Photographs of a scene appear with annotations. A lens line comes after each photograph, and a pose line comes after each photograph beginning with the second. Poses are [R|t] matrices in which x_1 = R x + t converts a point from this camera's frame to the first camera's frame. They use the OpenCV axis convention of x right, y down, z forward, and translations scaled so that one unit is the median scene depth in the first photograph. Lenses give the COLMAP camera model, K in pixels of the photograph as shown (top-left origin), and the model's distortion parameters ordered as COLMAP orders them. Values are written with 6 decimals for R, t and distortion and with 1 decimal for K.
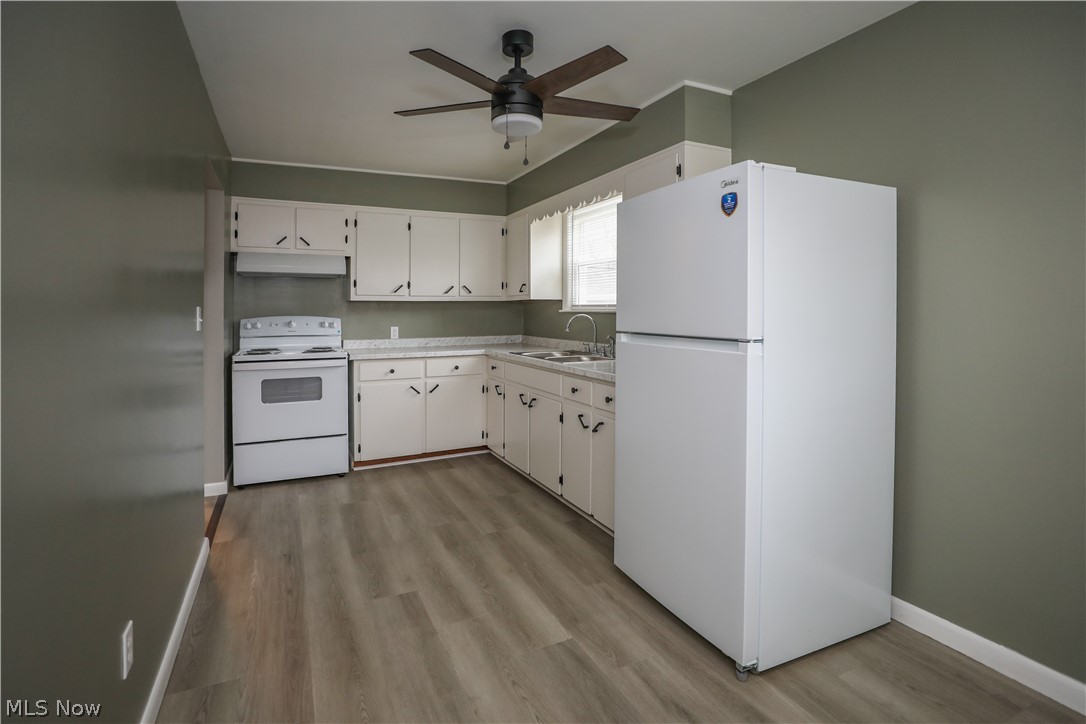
lens RADIAL K [[505.6, 0, 542.8], [0, 505.6, 324.7], [0, 0, 1]] dist [-0.001956, -0.000010]
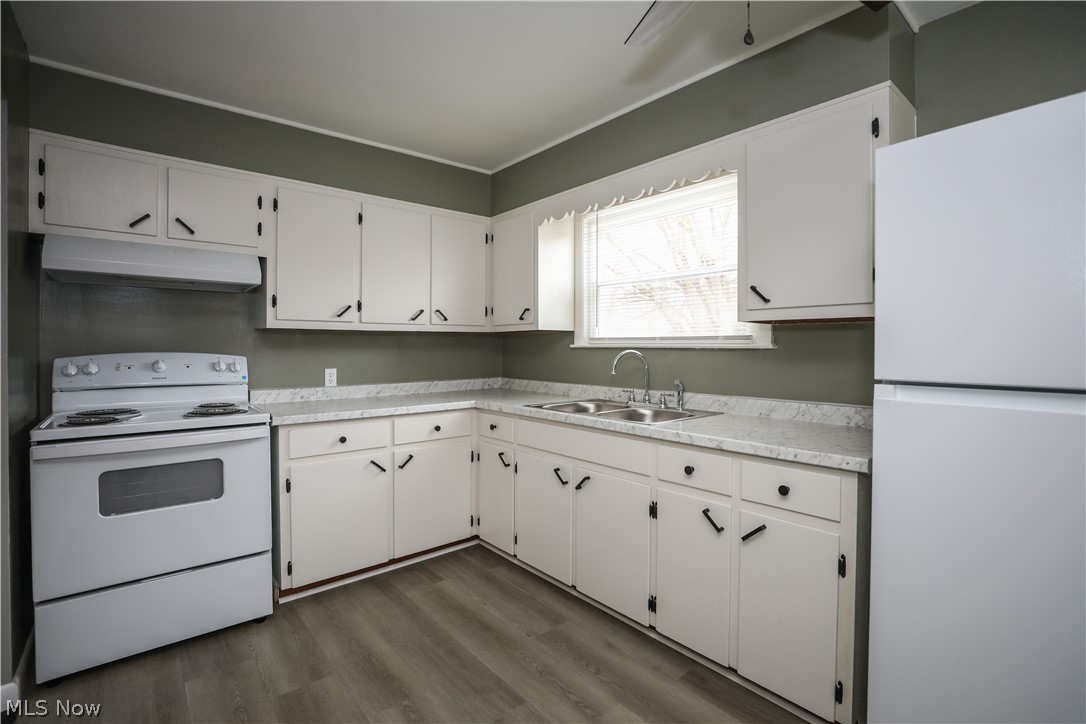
lens RADIAL K [[455.5, 0, 521.0], [0, 455.5, 361.9], [0, 0, 1]] dist [-0.028106, 0.011953]
pose [[0.968665, -0.004514, 0.248330, -0.218138], [0.003876, 0.999988, 0.003059, -0.006235], [-0.248341, -0.002001, 0.968671, 0.387399]]
